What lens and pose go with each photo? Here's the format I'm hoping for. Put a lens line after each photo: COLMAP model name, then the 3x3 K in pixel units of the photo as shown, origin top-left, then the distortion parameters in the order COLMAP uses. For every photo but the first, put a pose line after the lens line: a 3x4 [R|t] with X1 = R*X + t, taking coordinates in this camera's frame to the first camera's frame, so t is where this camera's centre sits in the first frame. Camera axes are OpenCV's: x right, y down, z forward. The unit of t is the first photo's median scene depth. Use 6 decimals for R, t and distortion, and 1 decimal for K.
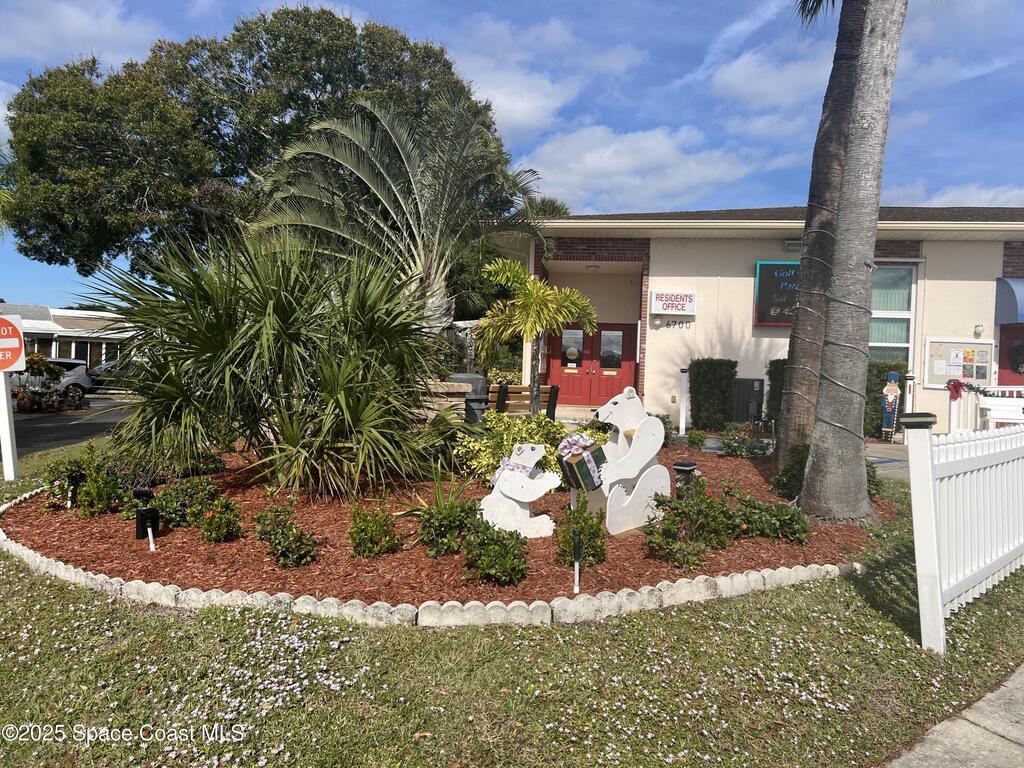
lens RADIAL K [[788.1, 0, 513.6], [0, 788.1, 382.9], [0, 0, 1]] dist [0.052414, -0.009399]
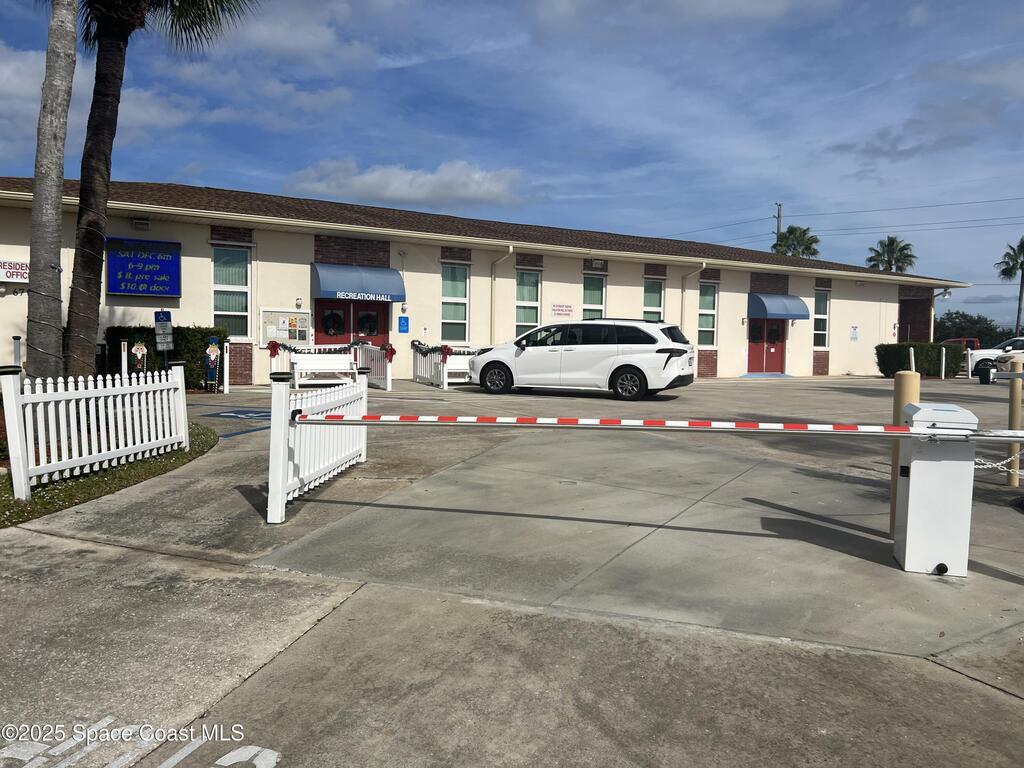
lens RADIAL K [[788.1, 0, 512.5], [0, 788.1, 389.0], [0, 0, 1]] dist [0.052414, -0.009399]
pose [[0.788109, -0.058713, 0.612730, 0.060230], [0.025214, 0.997684, 0.063169, 0.001773], [-0.615020, -0.034335, 0.787764, -0.225556]]
